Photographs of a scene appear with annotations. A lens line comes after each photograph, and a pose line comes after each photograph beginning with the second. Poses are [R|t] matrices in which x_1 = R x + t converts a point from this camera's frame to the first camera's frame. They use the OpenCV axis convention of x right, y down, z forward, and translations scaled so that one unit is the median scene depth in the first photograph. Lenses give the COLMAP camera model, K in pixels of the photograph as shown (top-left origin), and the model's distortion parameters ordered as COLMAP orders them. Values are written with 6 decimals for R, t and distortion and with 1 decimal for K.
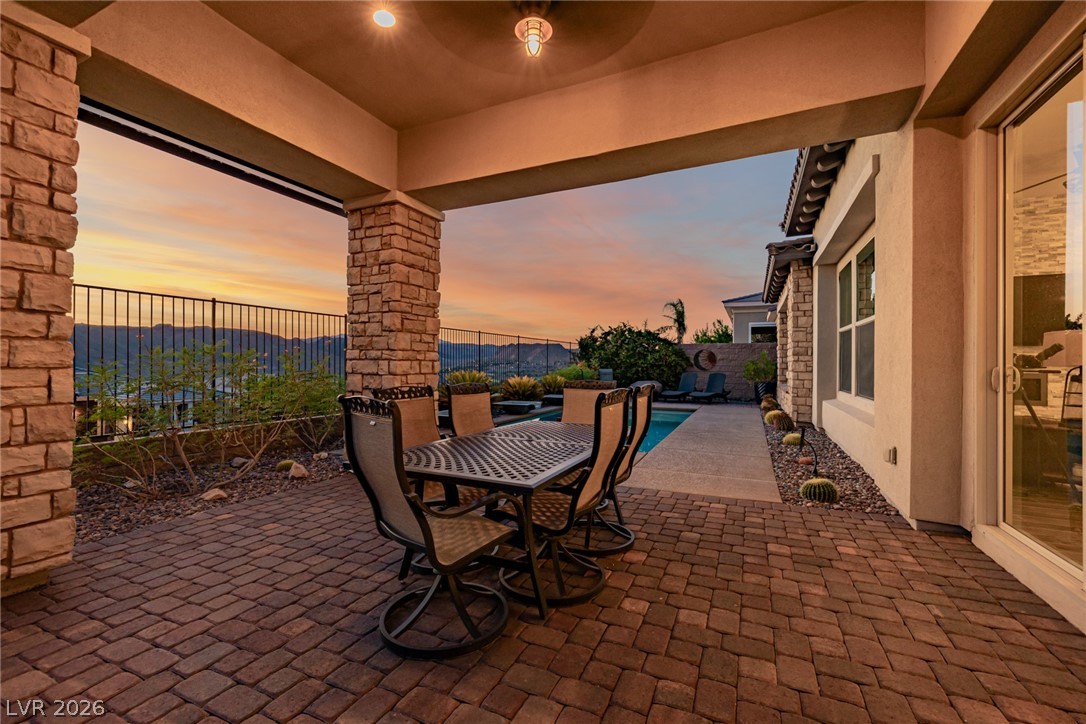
lens RADIAL K [[460.1, 0, 540.4], [0, 460.1, 364.6], [0, 0, 1]] dist [0.000855, 0.000681]
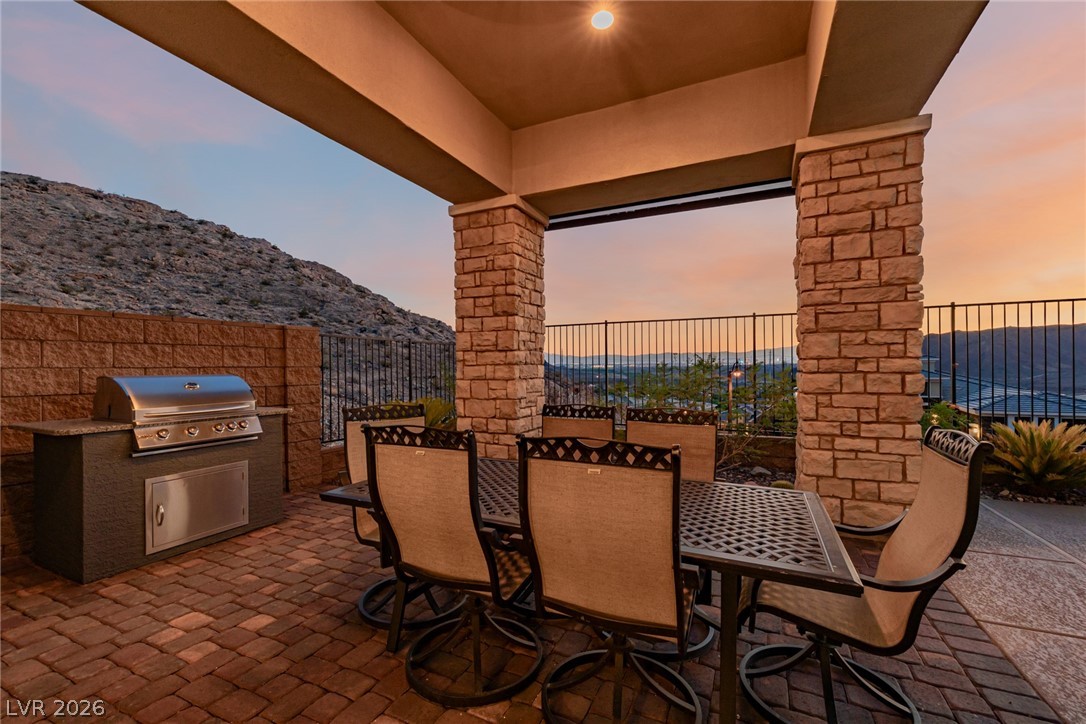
lens RADIAL K [[460.1, 0, 527.9], [0, 460.1, 375.2], [0, 0, 1]] dist [0.000855, 0.000681]
pose [[-0.022741, 0.008733, -0.999703, 0.173117], [0.004475, 0.999953, 0.008633, -0.005830], [0.999731, -0.004278, -0.022779, 0.238087]]
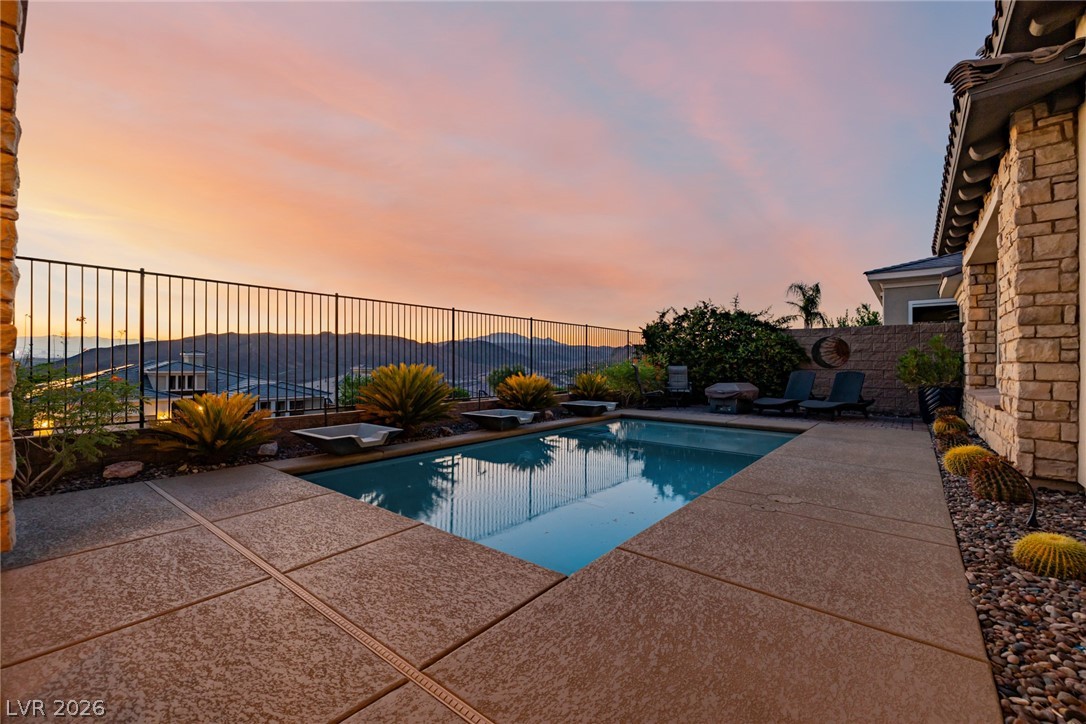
lens RADIAL K [[460.1, 0, 539.2], [0, 460.1, 364.0], [0, 0, 1]] dist [0.000855, 0.000681]
pose [[0.967732, -0.001475, -0.251978, 0.155853], [0.000095, 0.999985, -0.005489, 0.014103], [0.251982, 0.005288, 0.967717, 0.332008]]
